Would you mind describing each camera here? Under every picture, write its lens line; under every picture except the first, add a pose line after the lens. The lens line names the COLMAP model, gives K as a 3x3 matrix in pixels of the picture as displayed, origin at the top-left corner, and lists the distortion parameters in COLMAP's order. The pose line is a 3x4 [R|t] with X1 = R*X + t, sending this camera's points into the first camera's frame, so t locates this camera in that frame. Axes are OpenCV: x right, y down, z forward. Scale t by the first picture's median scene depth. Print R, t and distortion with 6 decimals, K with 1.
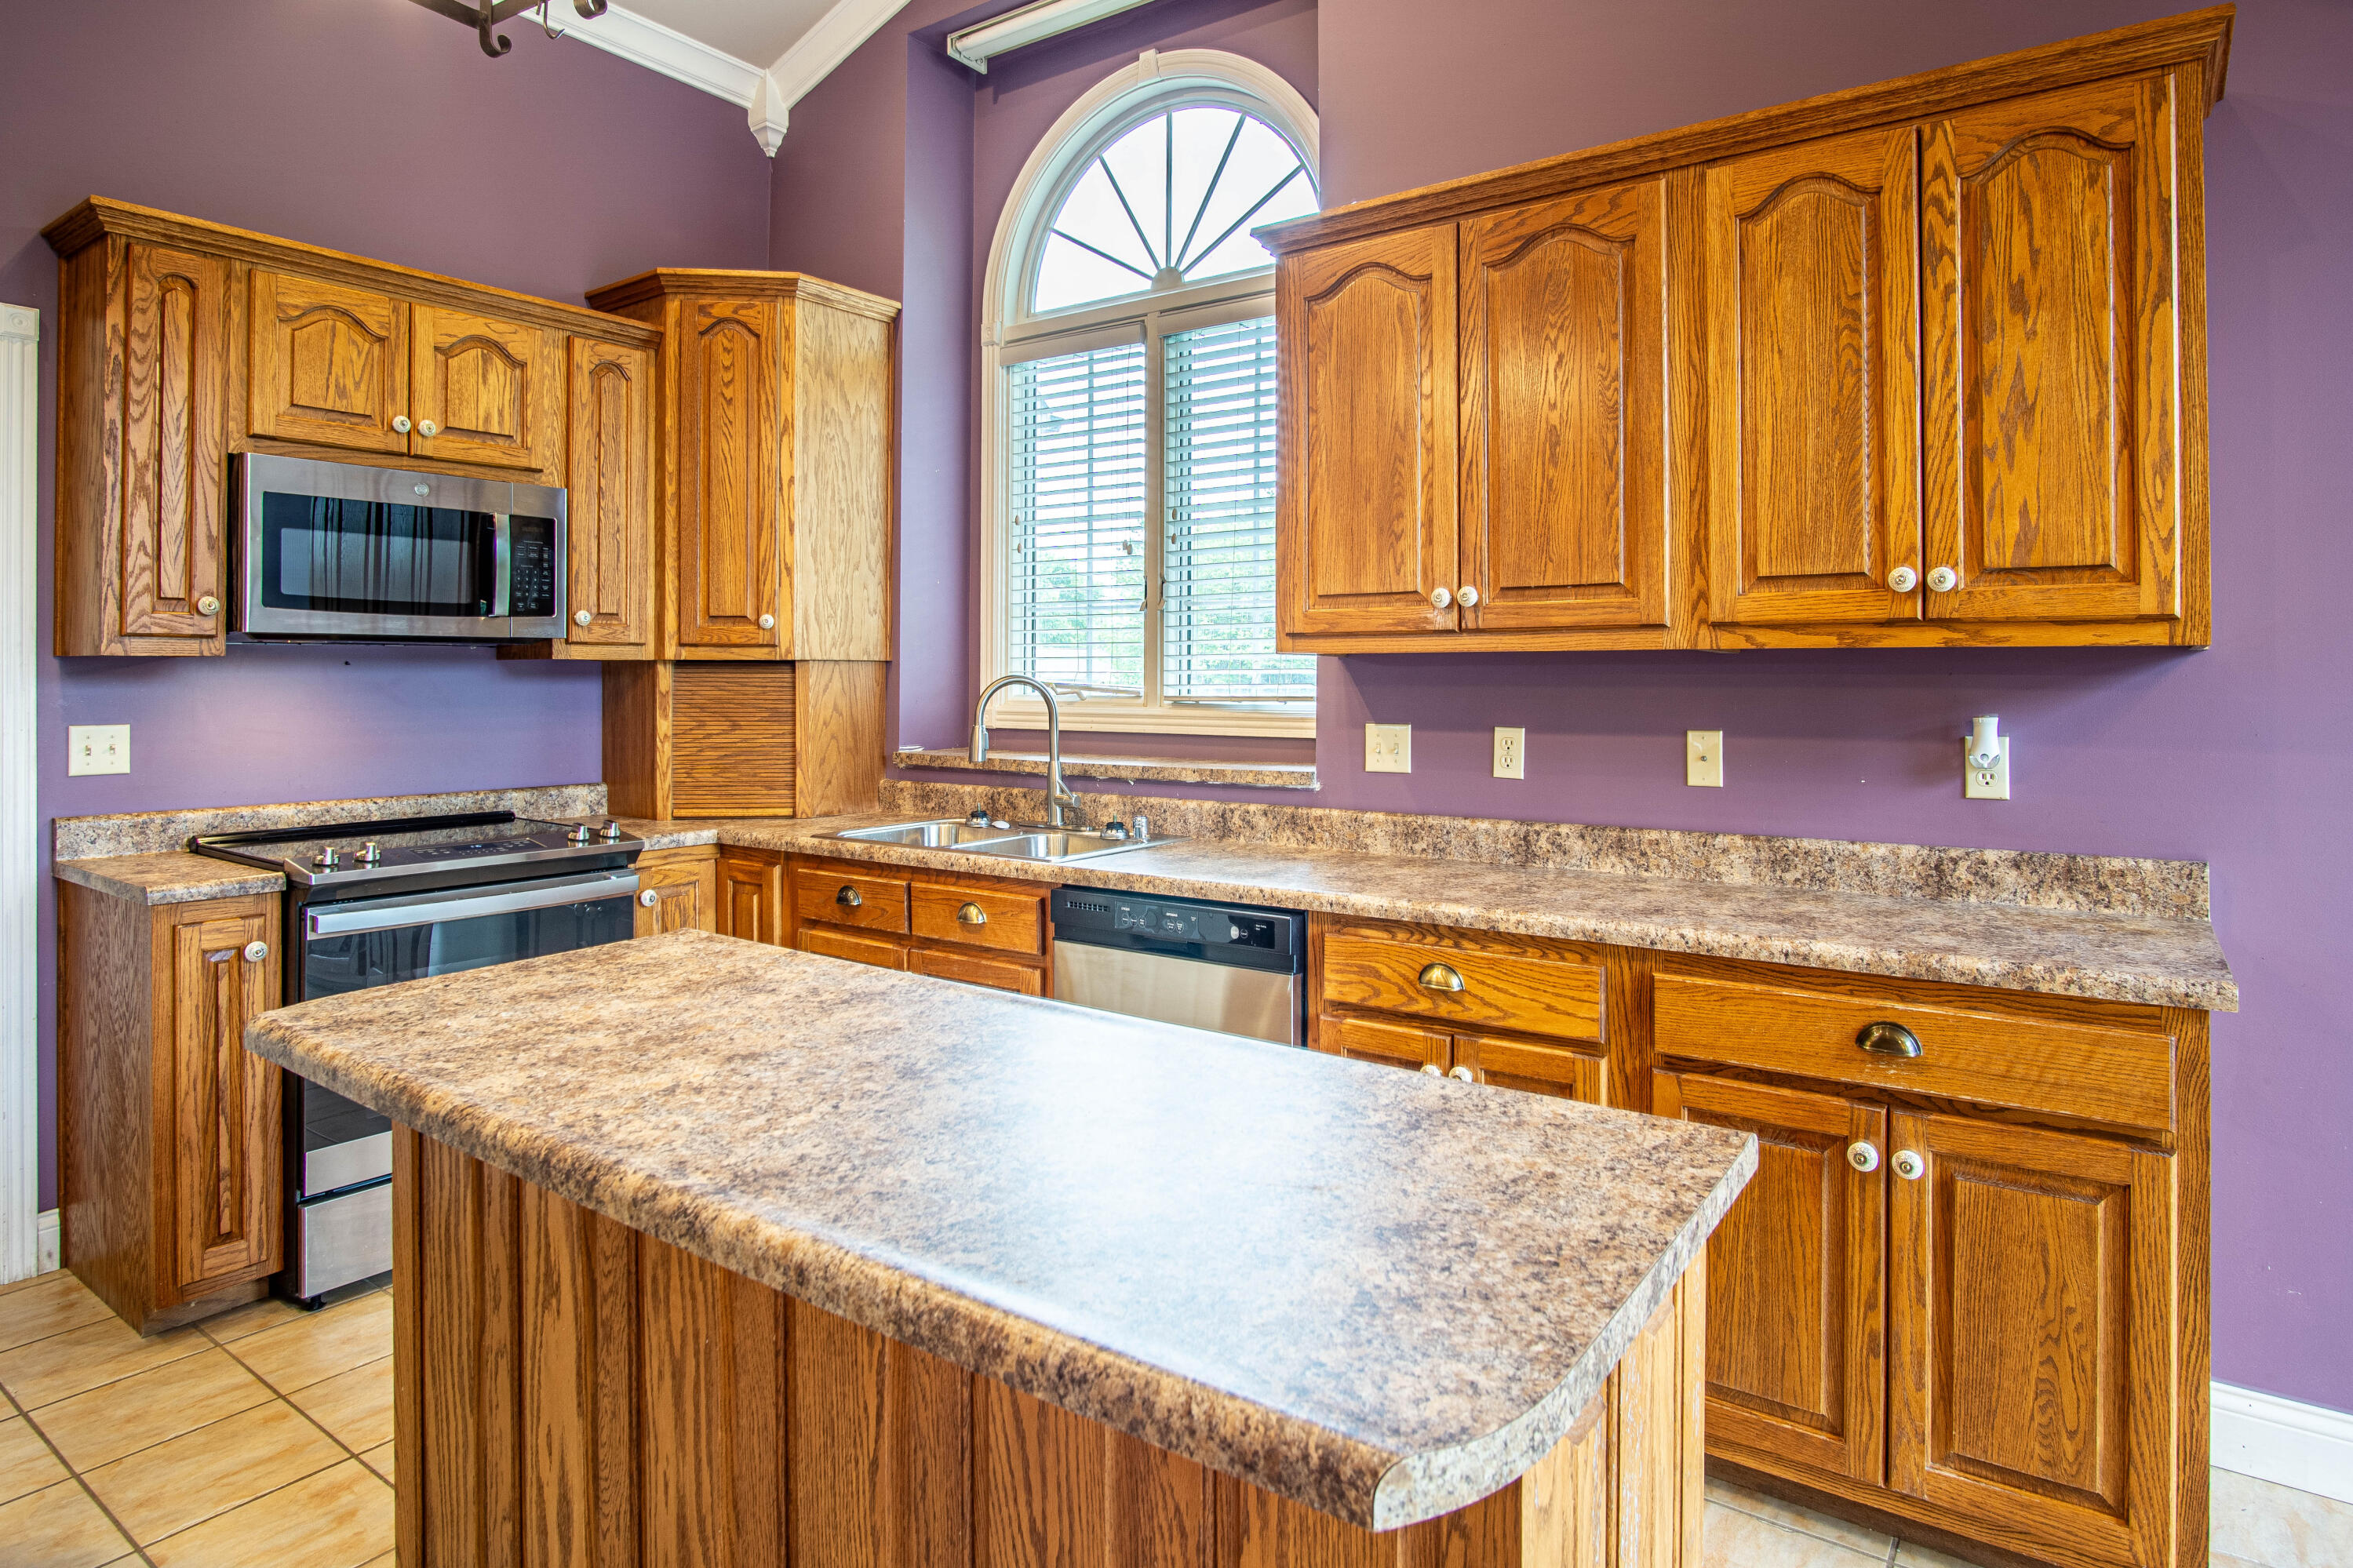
lens RADIAL K [[1344.2, 0, 1164.0], [0, 1344.2, 655.5], [0, 0, 1]] dist [-0.025850, 0.003925]
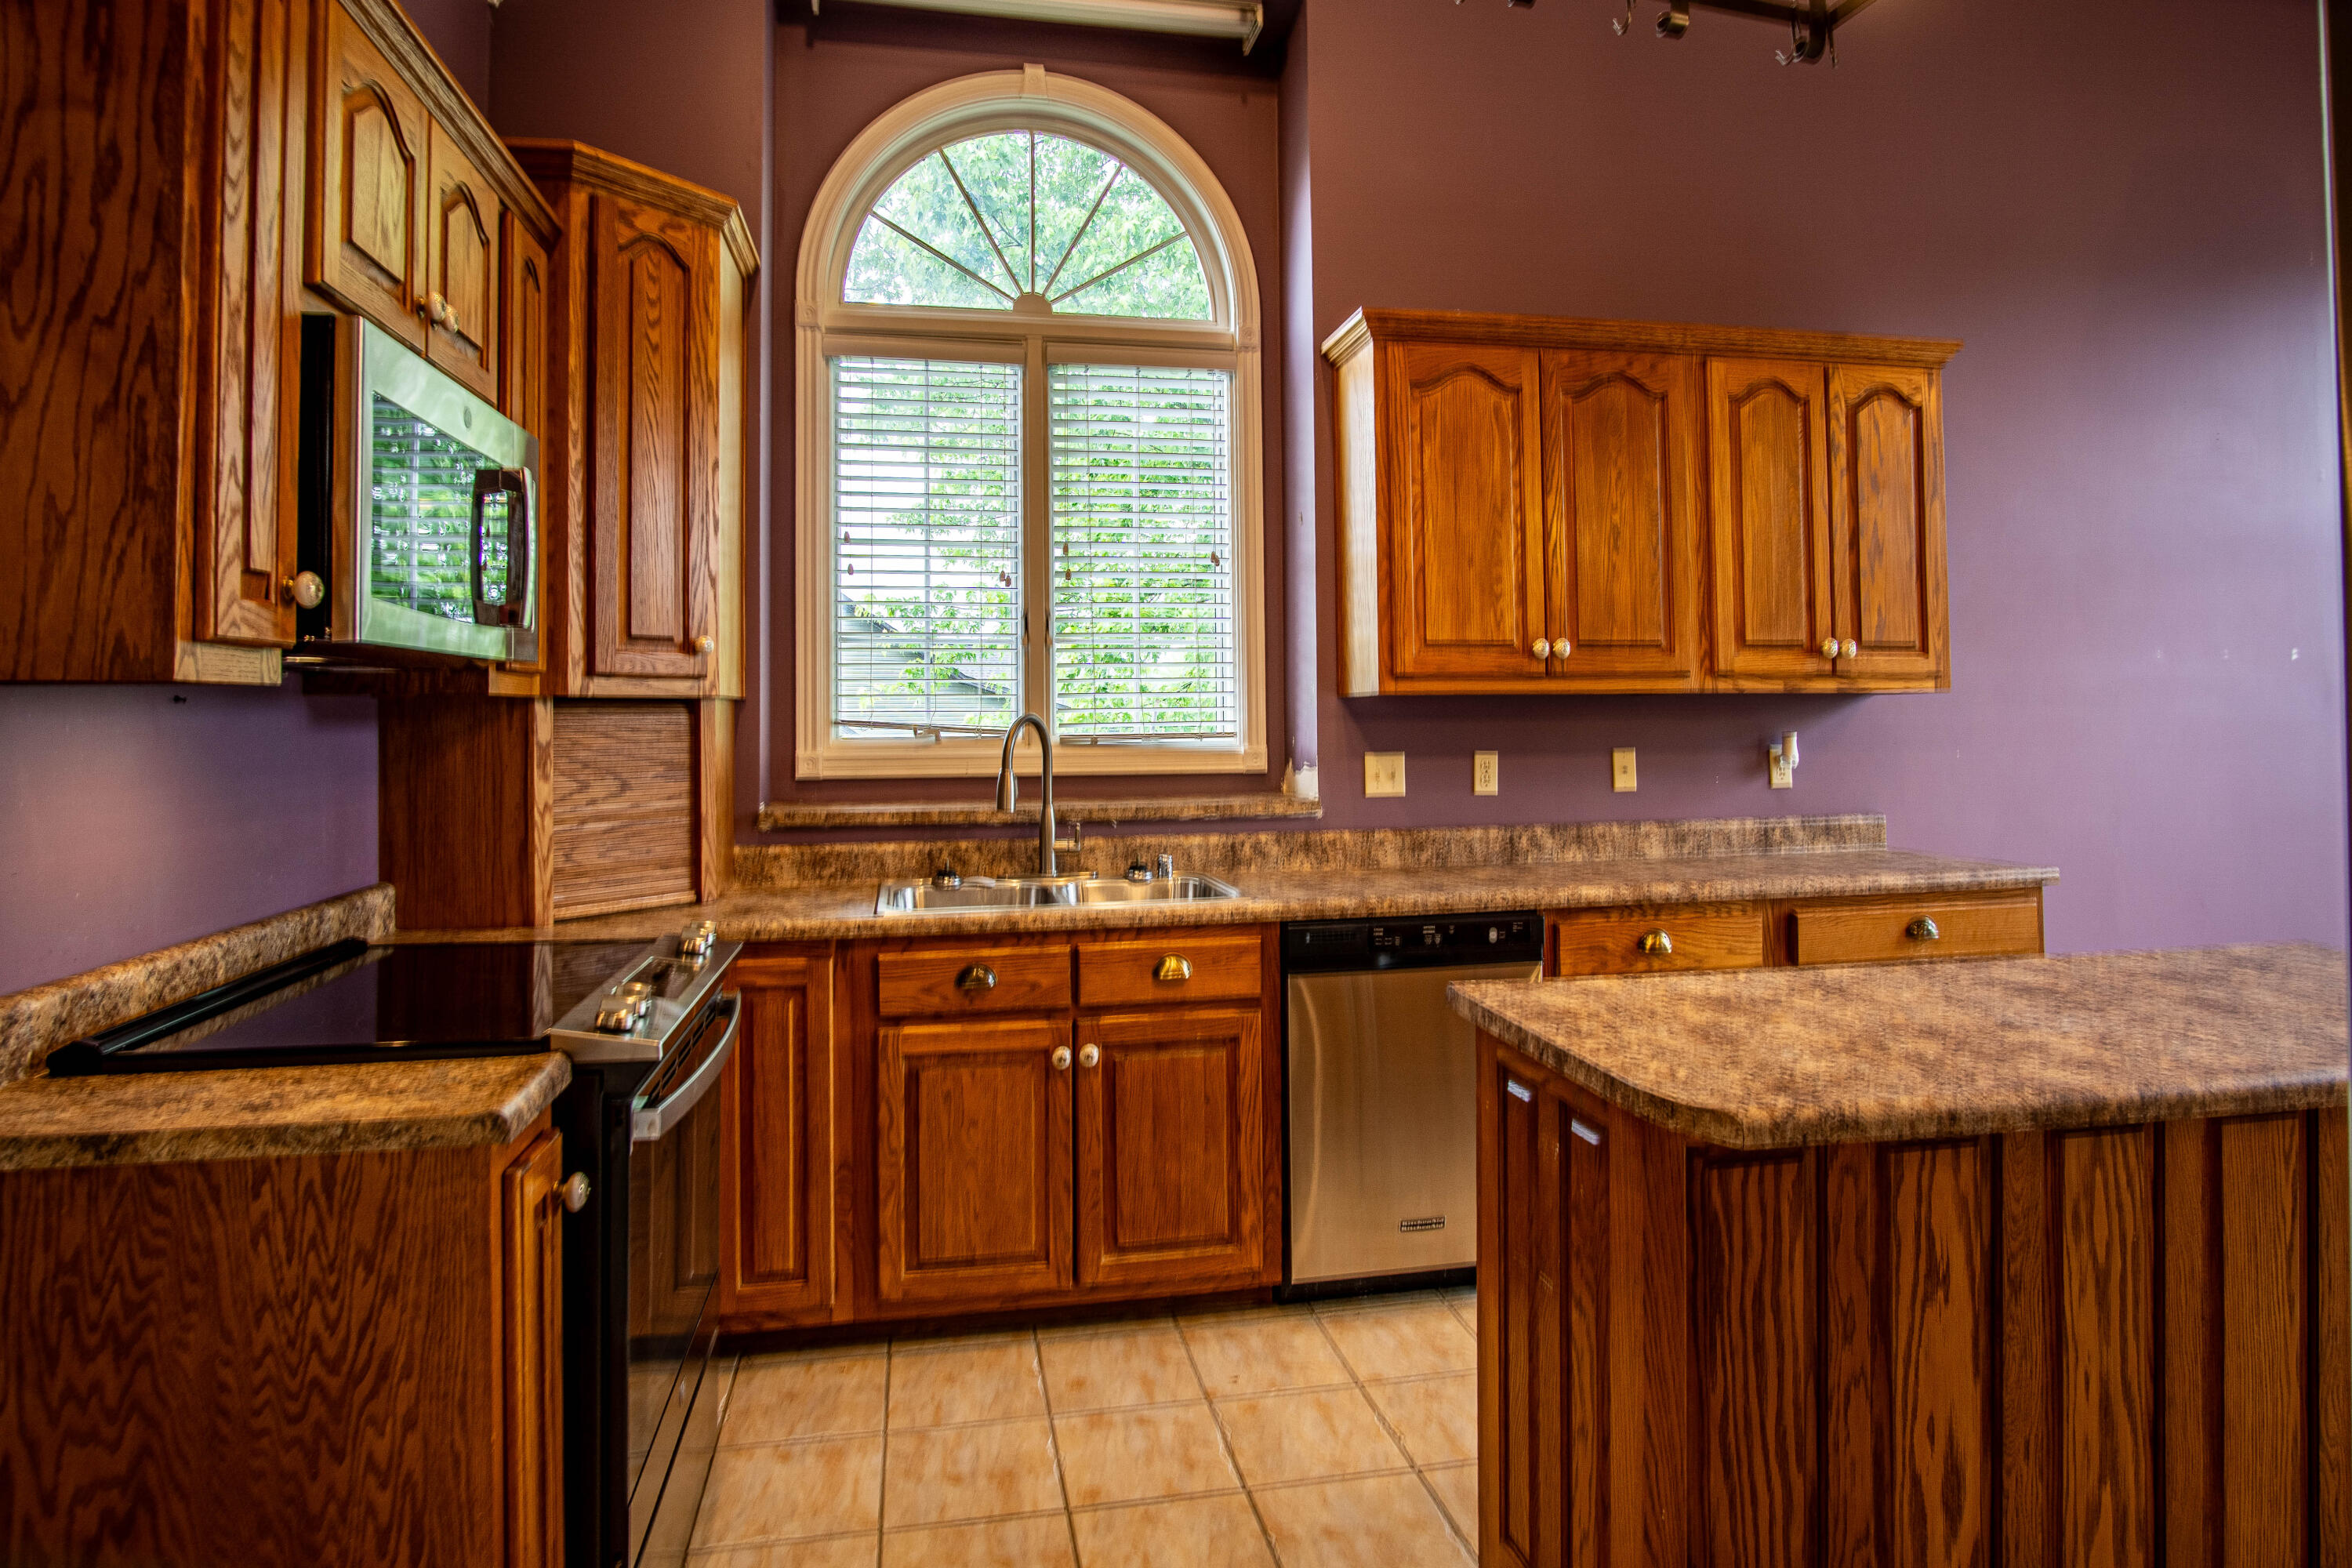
lens RADIAL K [[1343.8, 0, 1178.3], [0, 1343.8, 662.9], [0, 0, 1]] dist [-0.025850, 0.003925]
pose [[0.678239, 0.022288, 0.734503, -0.834336], [-0.003864, 0.999634, -0.026765, 0.004400], [-0.734831, 0.015315, 0.678077, 0.357840]]
